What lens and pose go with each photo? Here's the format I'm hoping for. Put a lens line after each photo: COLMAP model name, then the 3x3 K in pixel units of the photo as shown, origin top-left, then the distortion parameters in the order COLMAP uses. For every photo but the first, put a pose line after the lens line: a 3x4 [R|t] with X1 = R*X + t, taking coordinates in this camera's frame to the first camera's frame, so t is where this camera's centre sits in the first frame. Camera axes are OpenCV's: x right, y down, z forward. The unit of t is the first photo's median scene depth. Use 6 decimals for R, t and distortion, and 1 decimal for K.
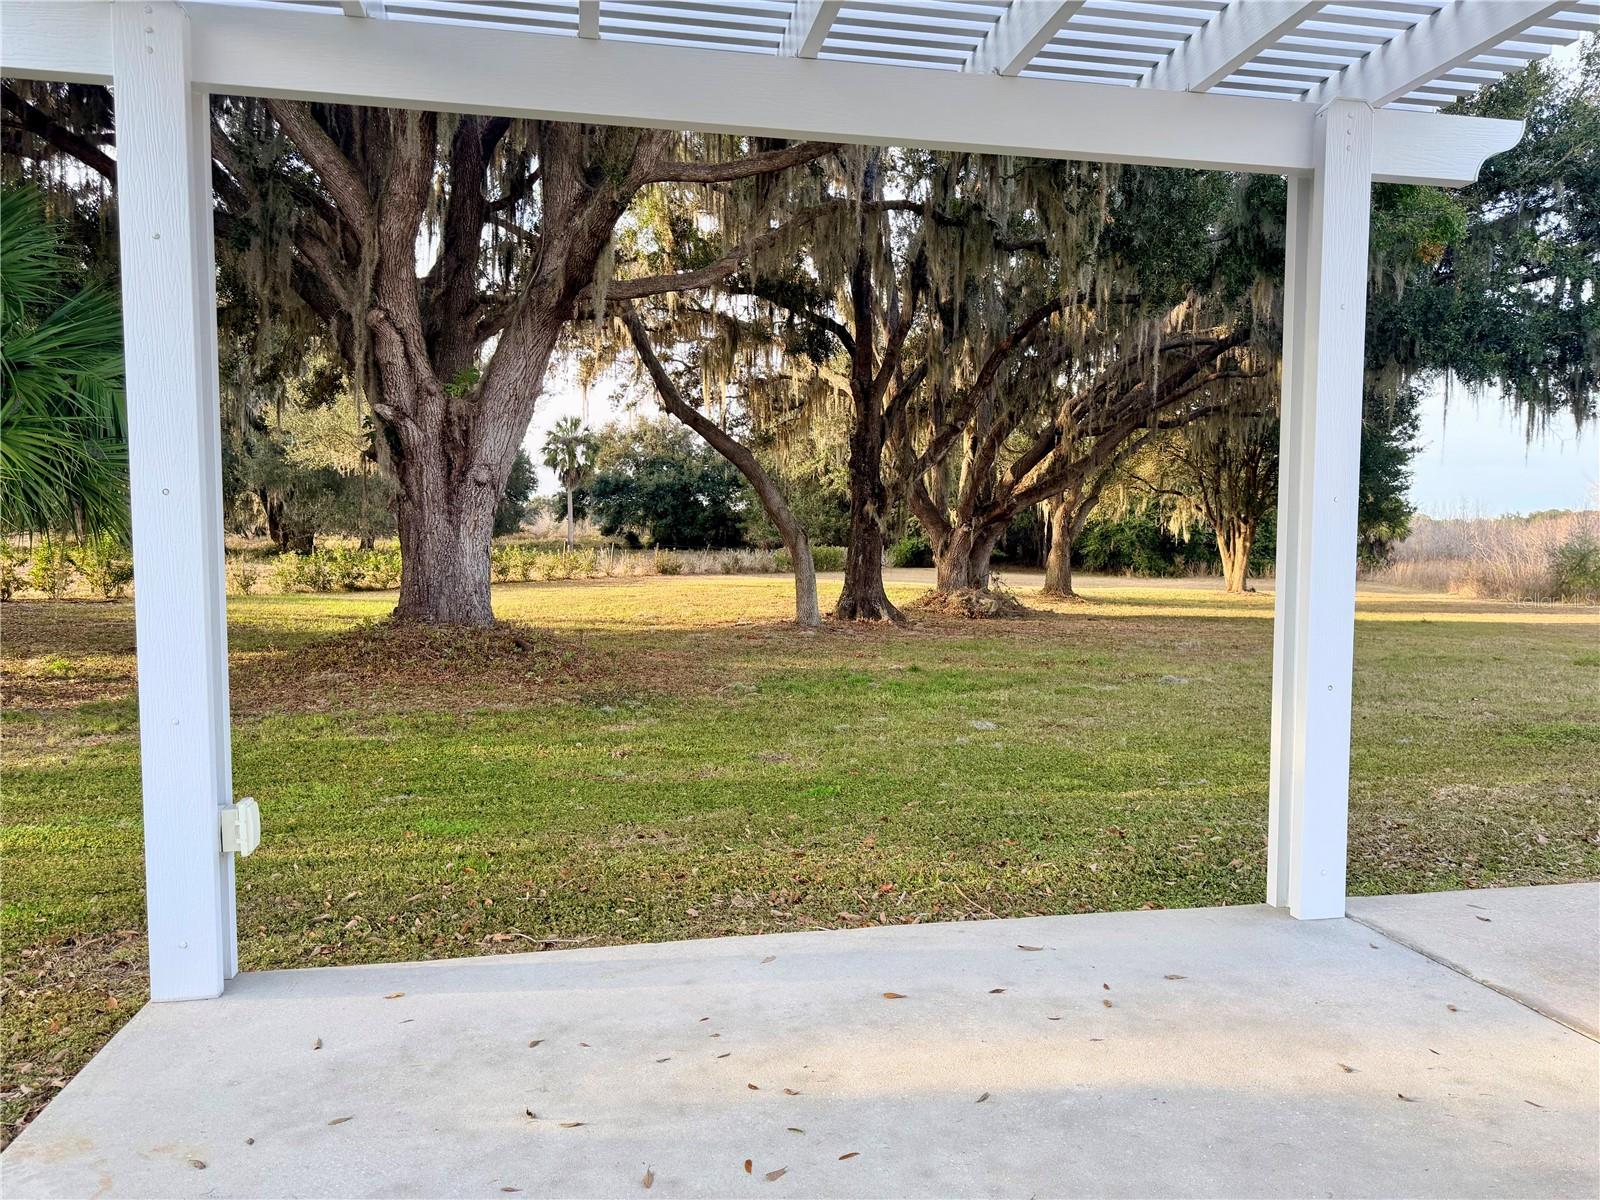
lens RADIAL K [[1118.6, 0, 803.1], [0, 1118.6, 603.7], [0, 0, 1]] dist [0.166030, -0.301089]
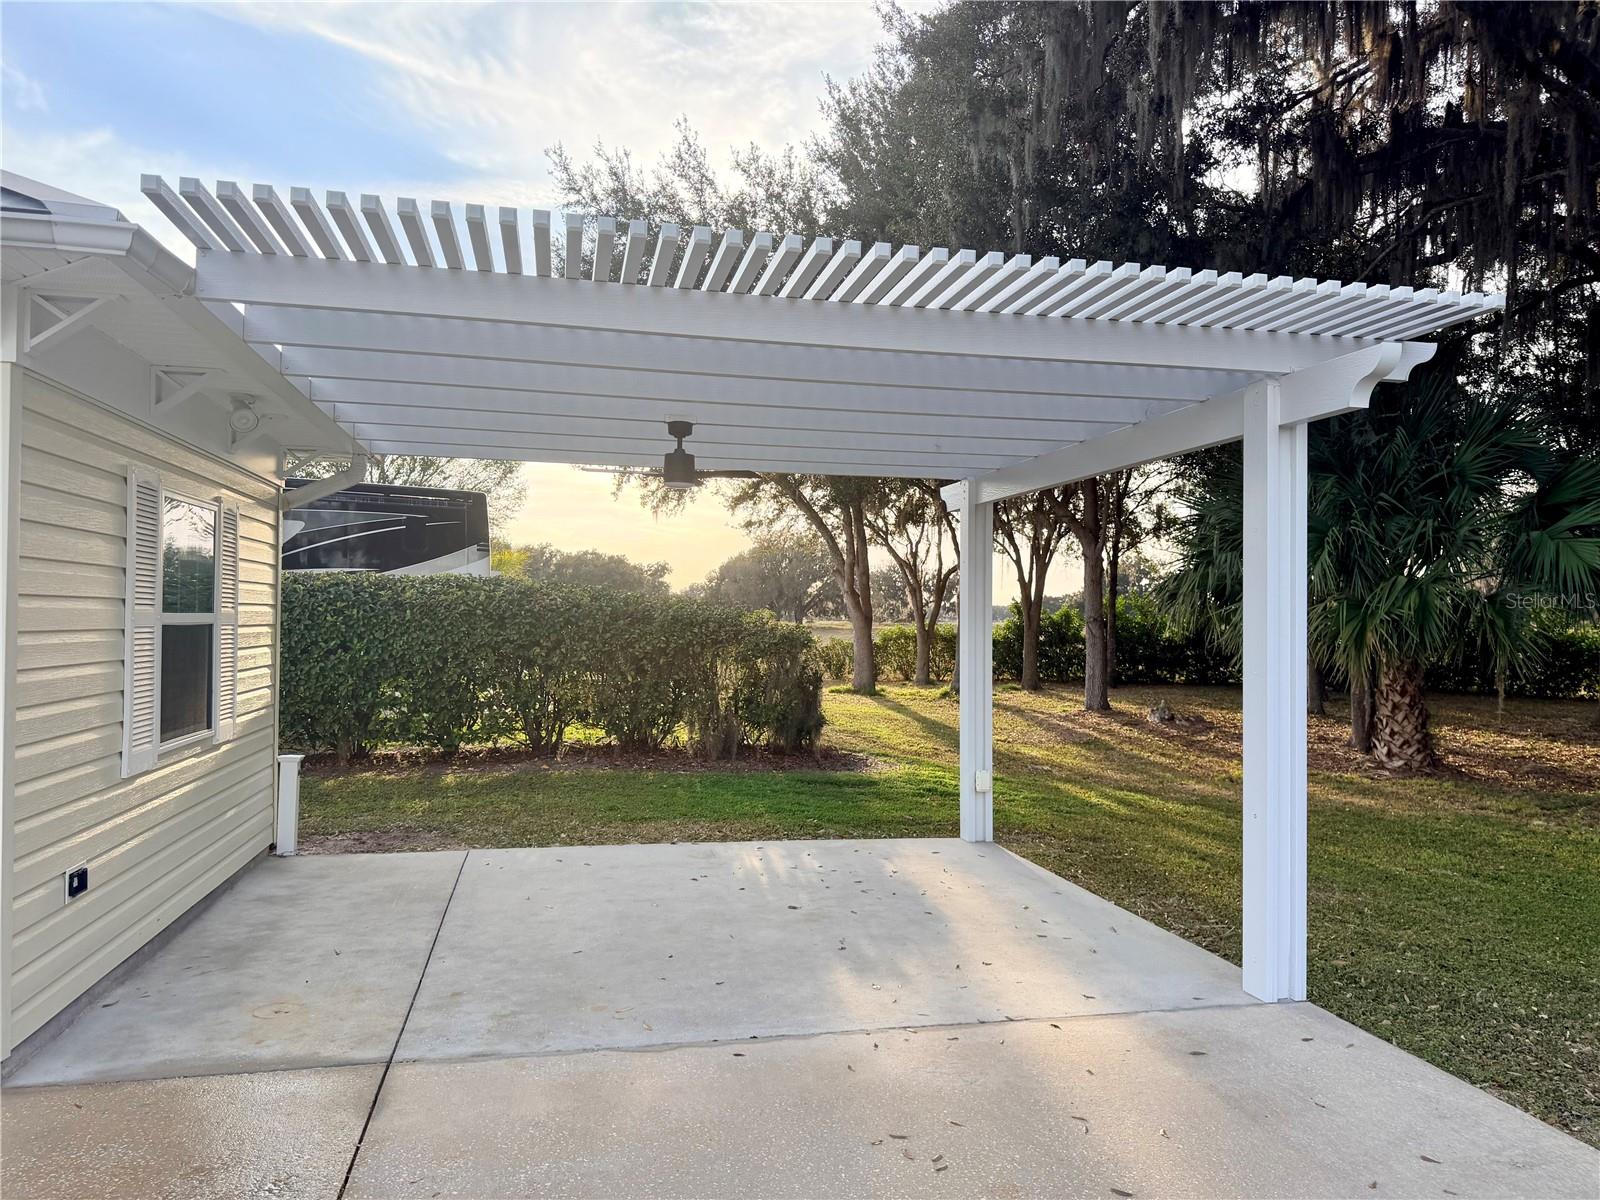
lens RADIAL K [[1124.7, 0, 798.7], [0, 1124.7, 609.0], [0, 0, 1]] dist [0.089856, -0.105719]
pose [[0.018505, -0.013266, -0.999741, 0.227581], [-0.068395, 0.997553, -0.014503, -0.013833], [0.997487, 0.068646, 0.017552, 0.057162]]
